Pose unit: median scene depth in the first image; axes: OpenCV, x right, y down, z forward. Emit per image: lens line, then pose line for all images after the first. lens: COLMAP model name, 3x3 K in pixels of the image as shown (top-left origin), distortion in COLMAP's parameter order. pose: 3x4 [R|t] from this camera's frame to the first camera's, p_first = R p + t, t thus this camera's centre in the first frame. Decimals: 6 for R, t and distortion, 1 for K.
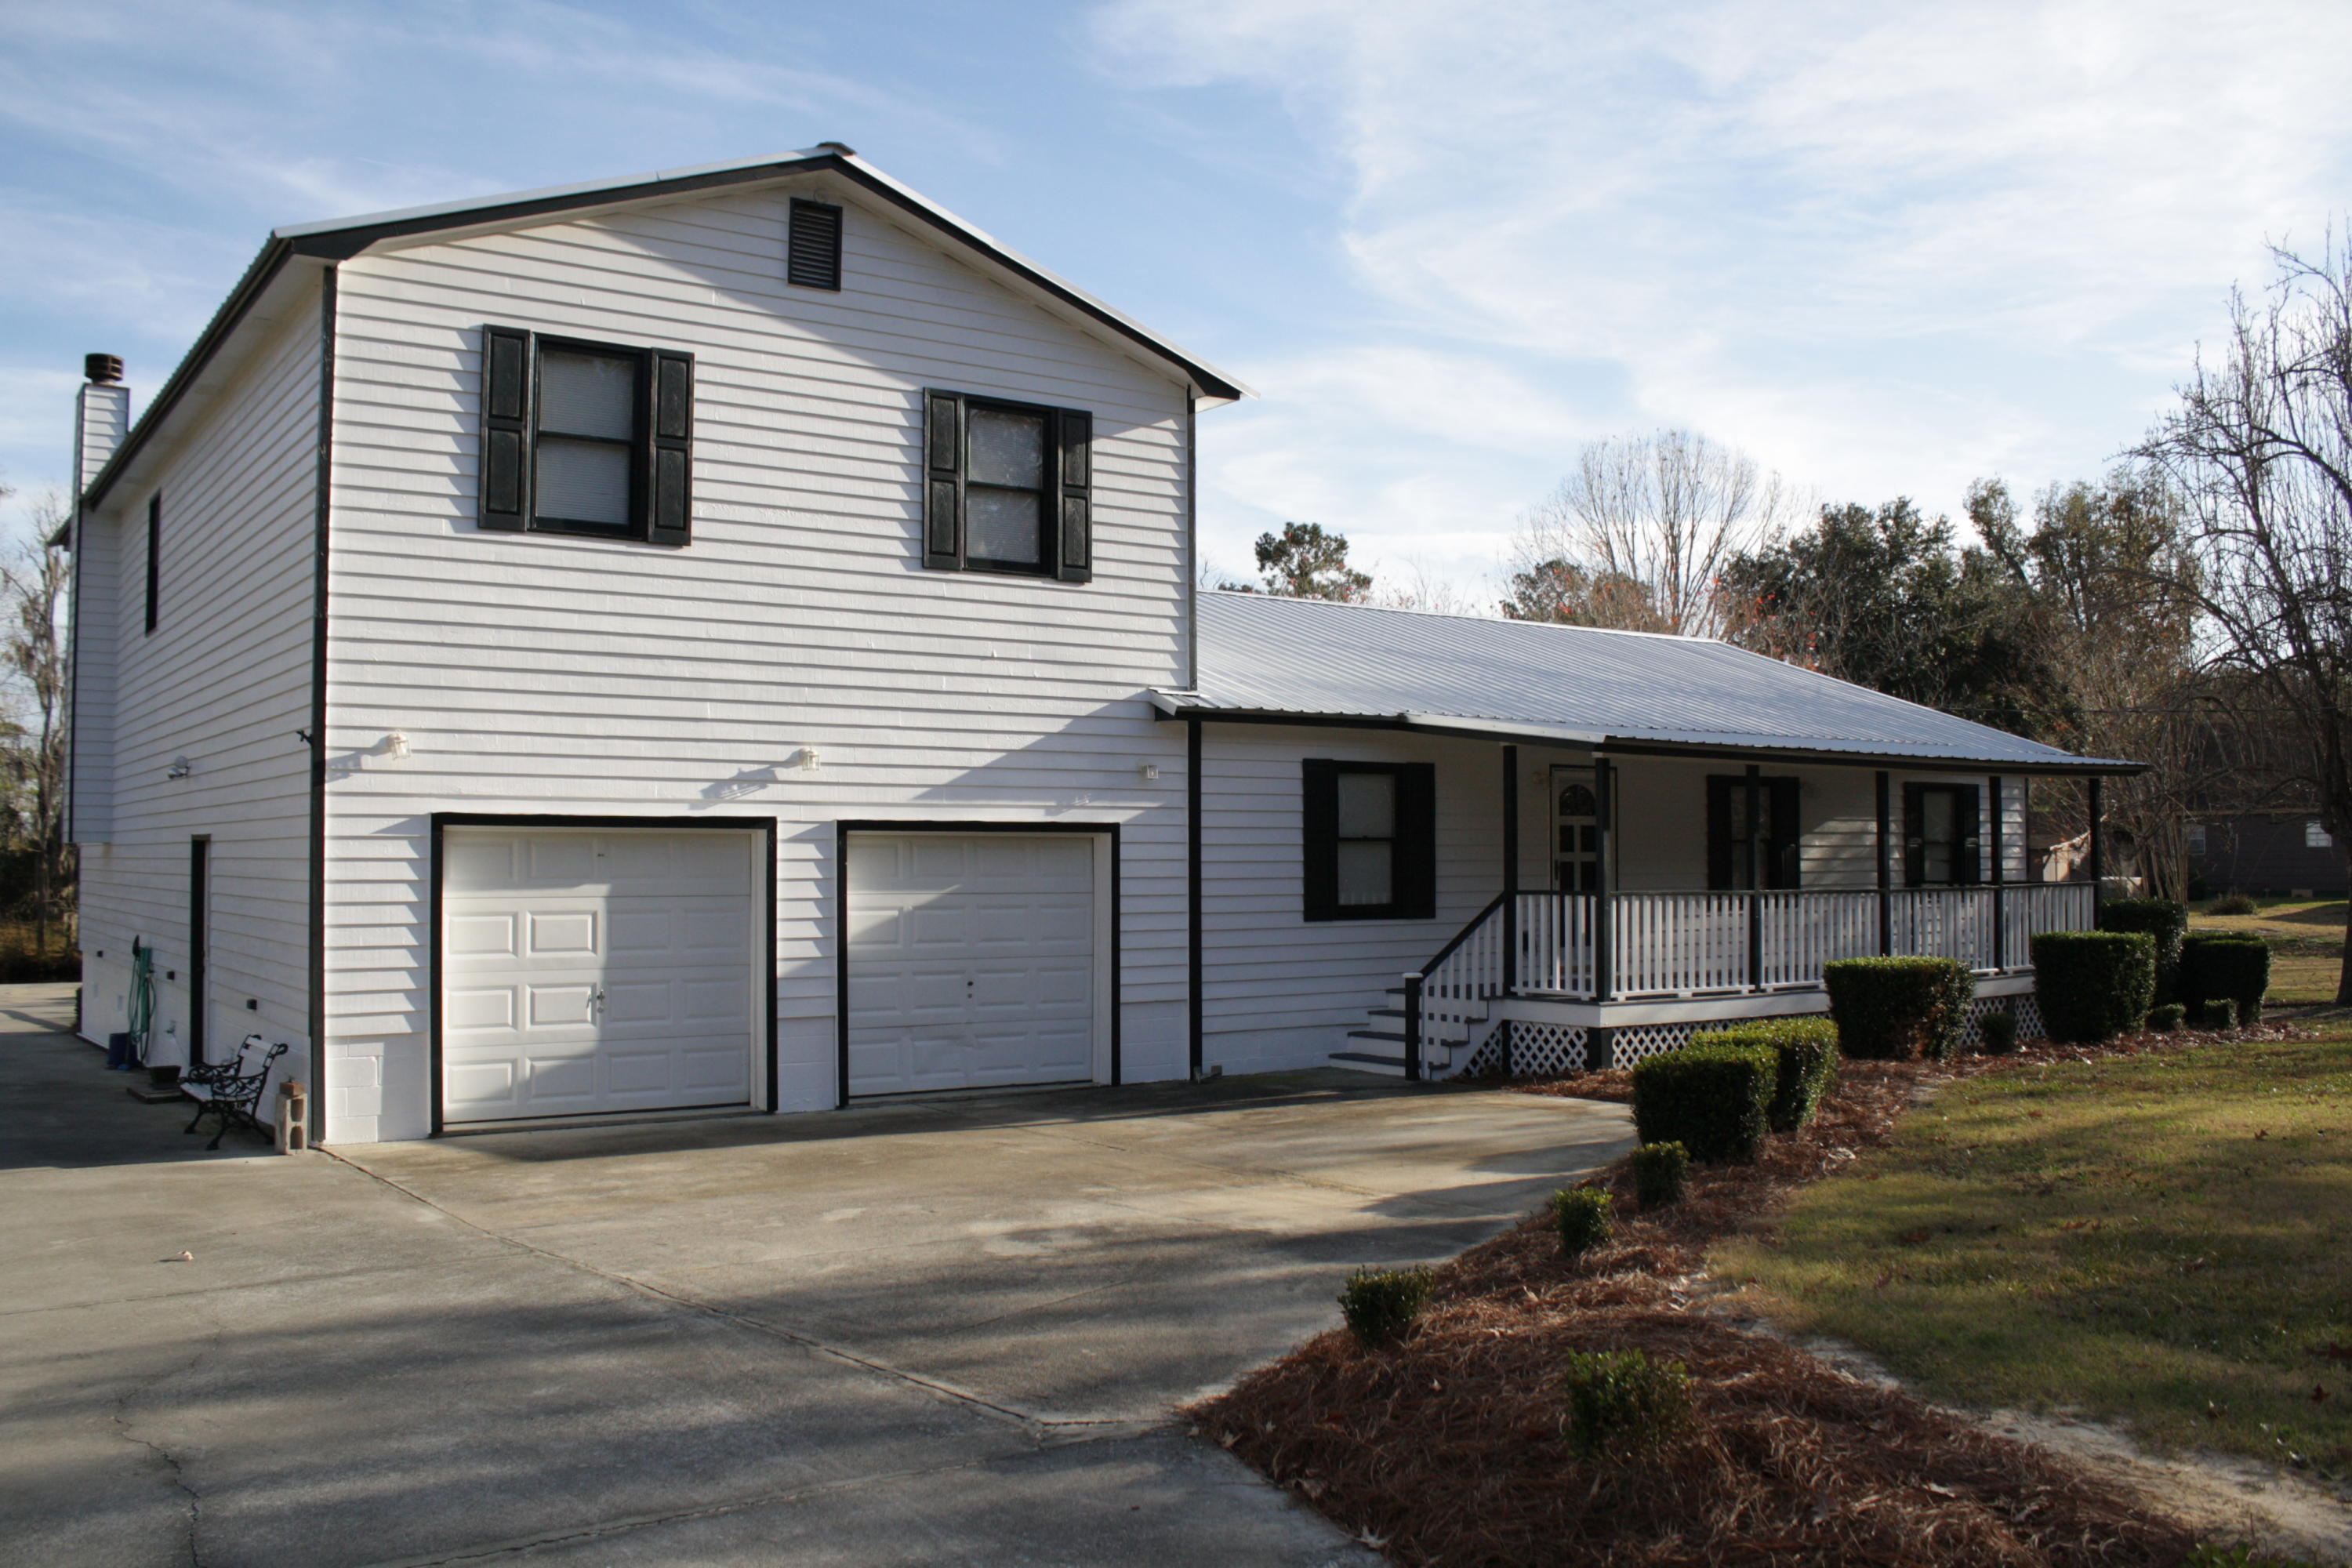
lens RADIAL K [[1996.5, 0, 1176.0], [0, 1996.5, 784.0], [0, 0, 1]] dist [-0.160453, 0.145143]
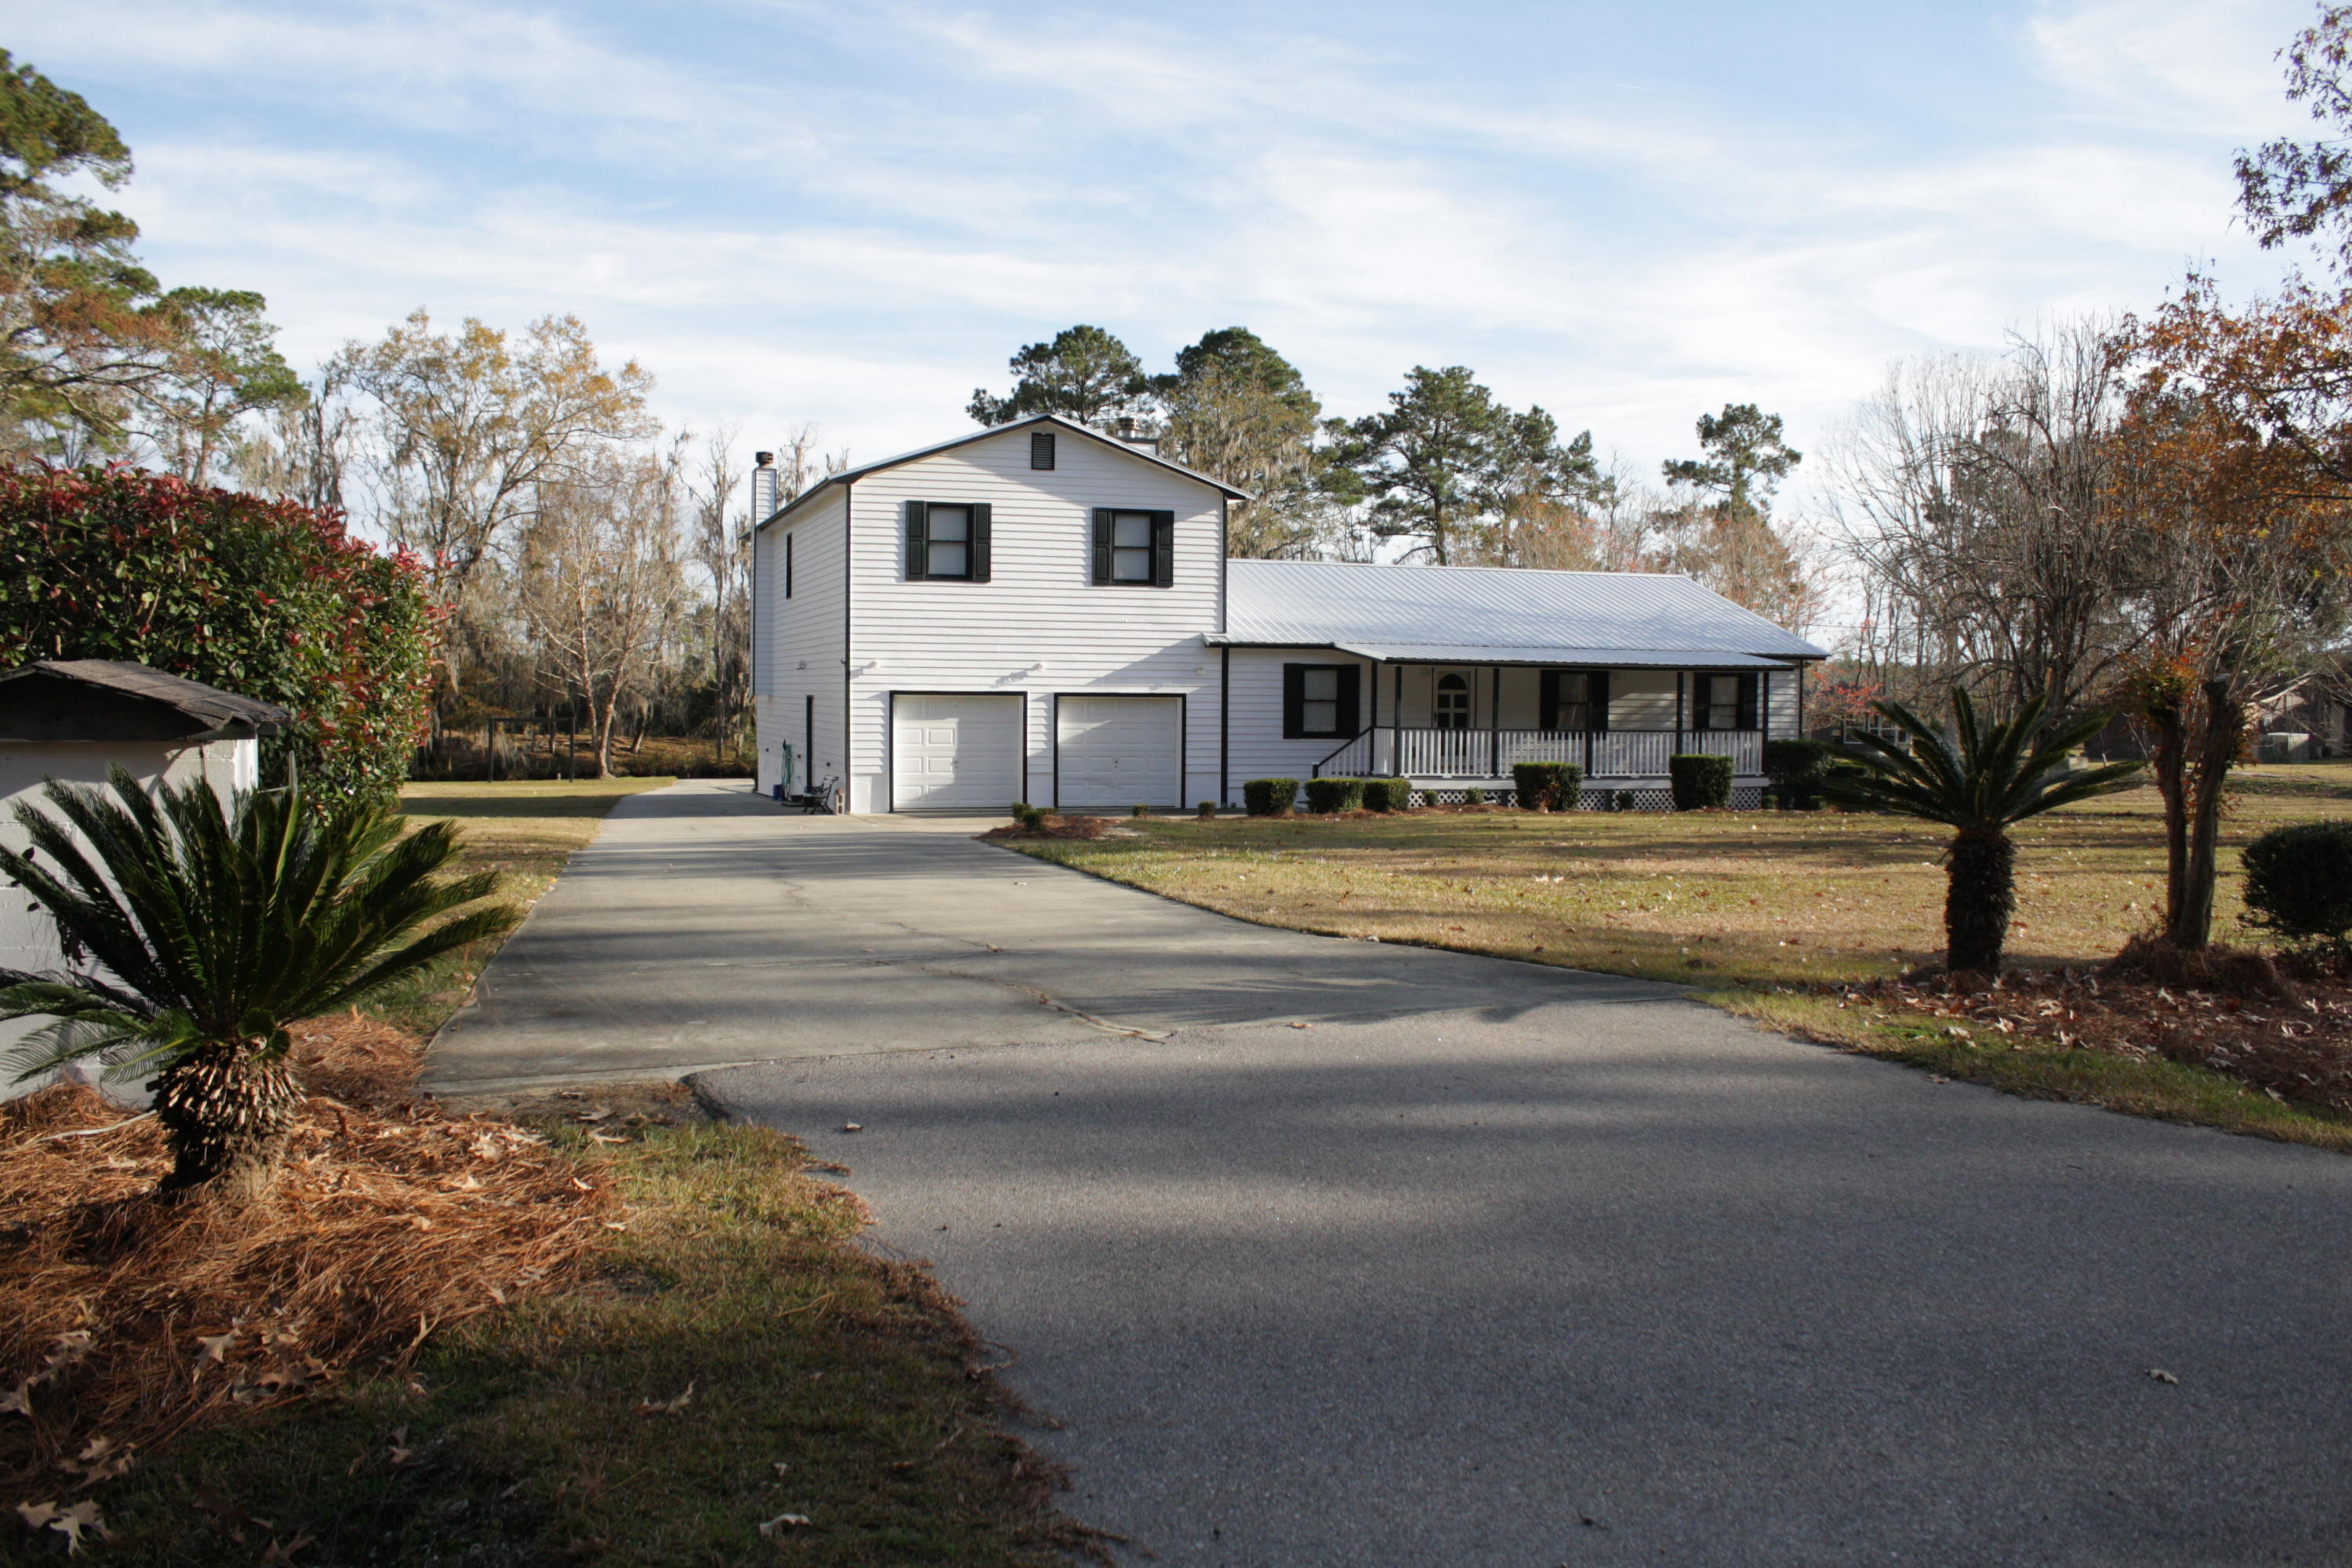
lens RADIAL K [[1996.5, 0, 1176.0], [0, 1996.5, 784.0], [0, 0, 1]] dist [-0.160453, 0.145143]
pose [[0.956182, 0.023865, -0.291798, 0.606907], [0.000229, 0.996611, 0.082261, -0.062469], [0.292772, -0.078723, 0.952936, -1.138228]]
